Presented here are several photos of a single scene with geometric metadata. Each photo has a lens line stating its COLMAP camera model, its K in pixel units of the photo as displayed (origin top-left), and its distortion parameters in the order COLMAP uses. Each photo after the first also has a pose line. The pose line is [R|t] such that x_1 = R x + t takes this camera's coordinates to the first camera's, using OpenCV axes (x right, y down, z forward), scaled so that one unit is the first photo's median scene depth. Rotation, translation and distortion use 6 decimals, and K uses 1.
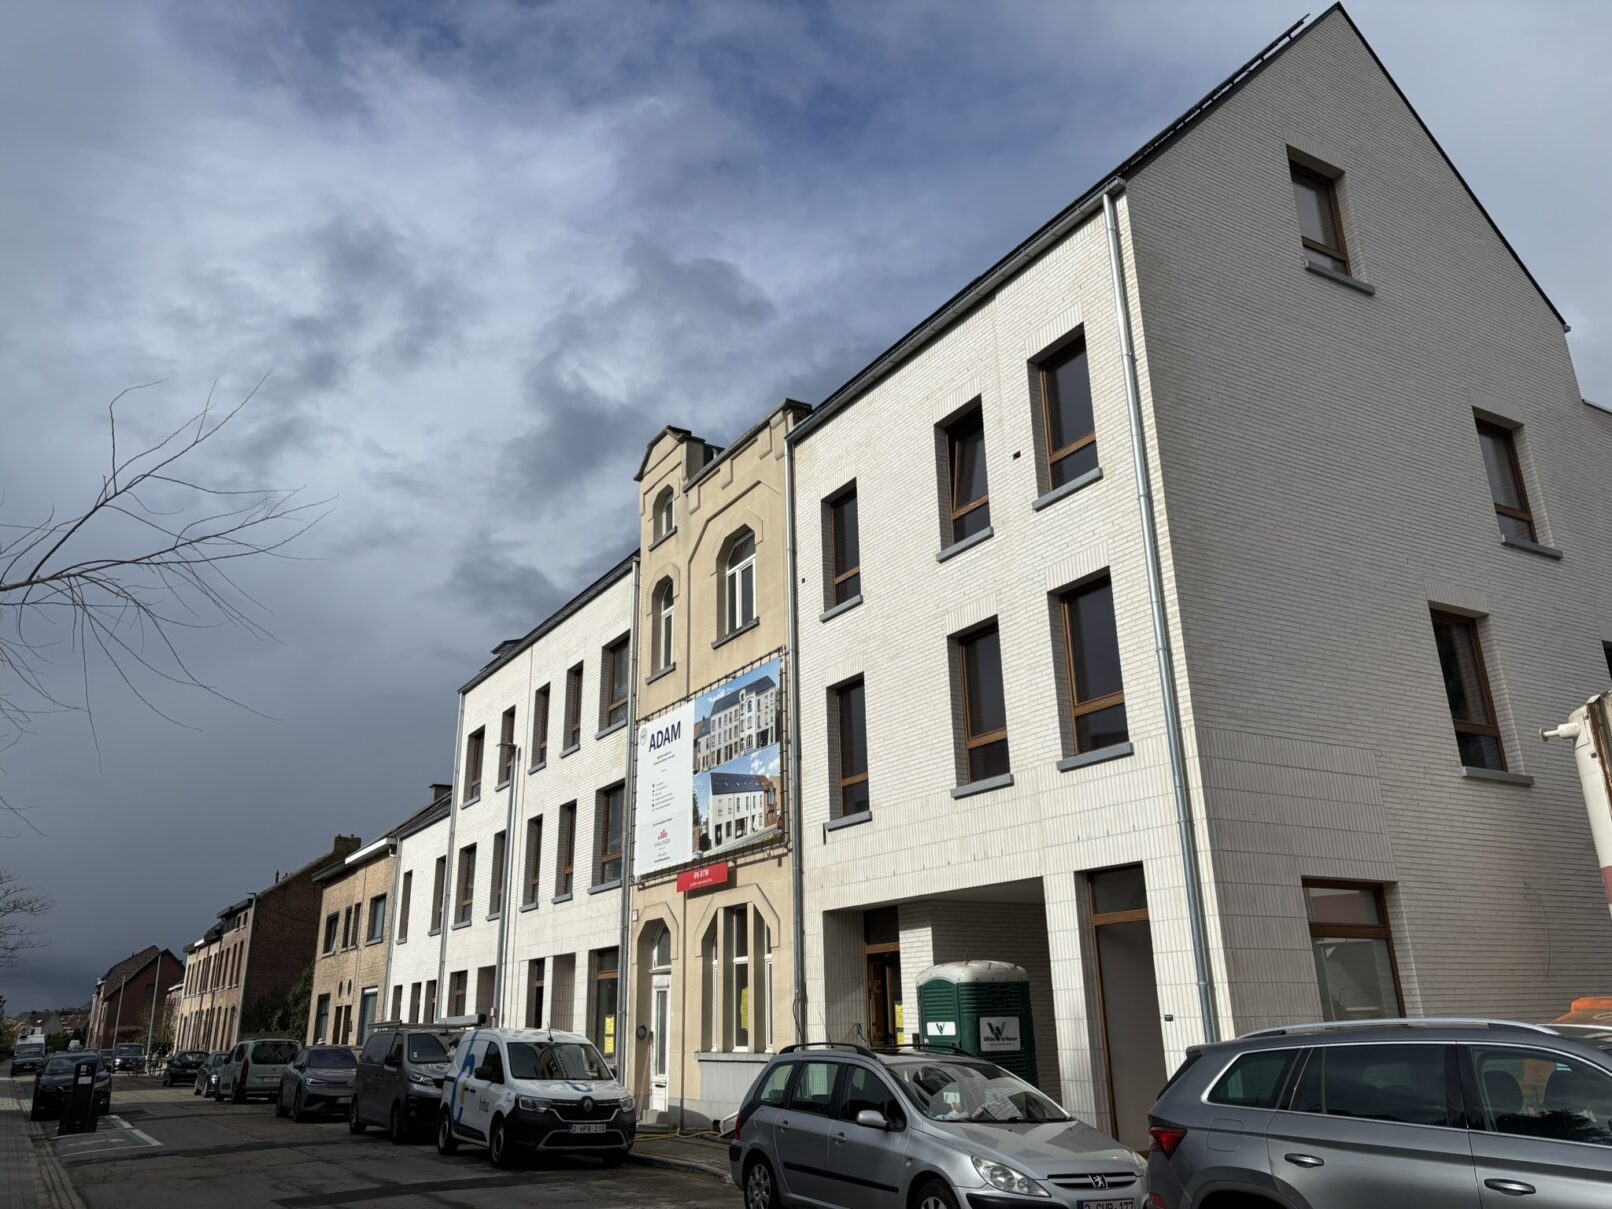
lens RADIAL K [[1242.1, 0, 806.0], [0, 1242.1, 604.5], [0, 0, 1]] dist [0.004701, 0.000655]
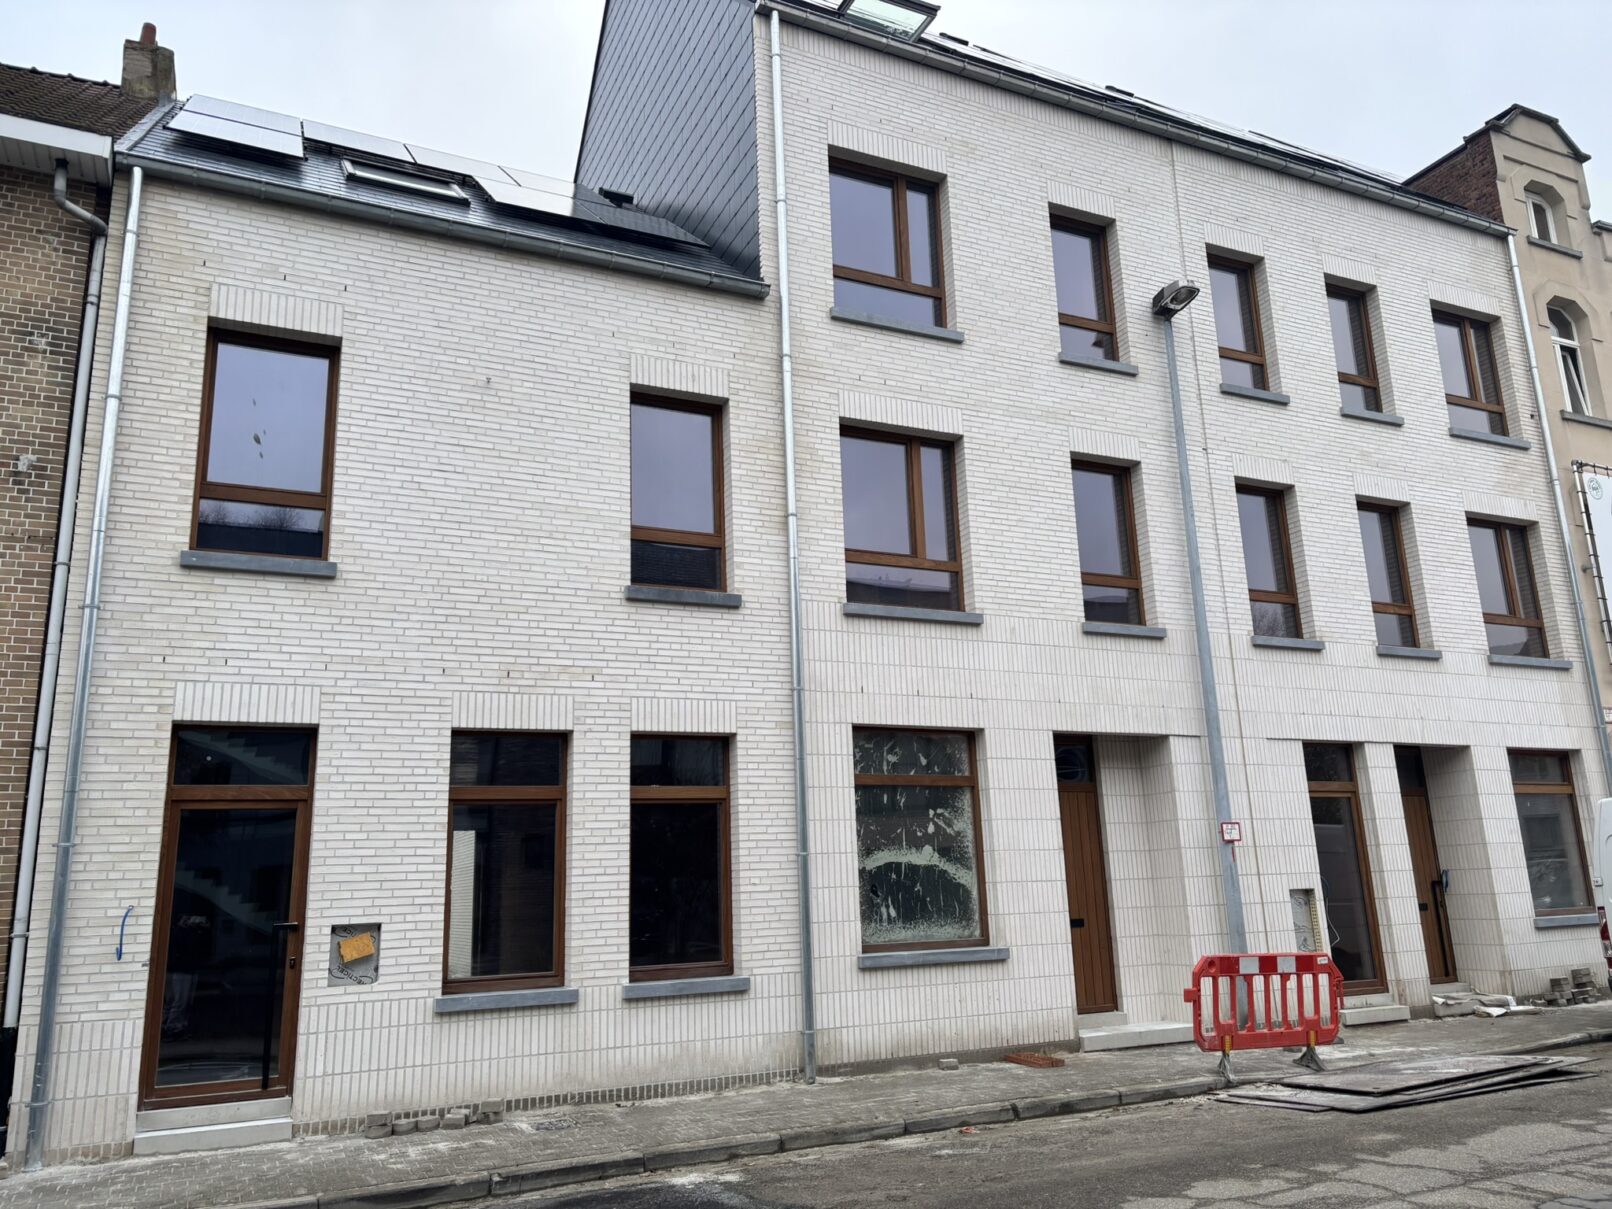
lens RADIAL K [[1224.8, 0, 806.0], [0, 1224.8, 604.5], [0, 0, 1]] dist [-0.050727, -0.000187]
pose [[0.098806, 0.262658, 0.959817, -0.820649], [-0.274406, 0.934331, -0.227436, 0.441172], [-0.956524, -0.240908, 0.164392, 1.233856]]
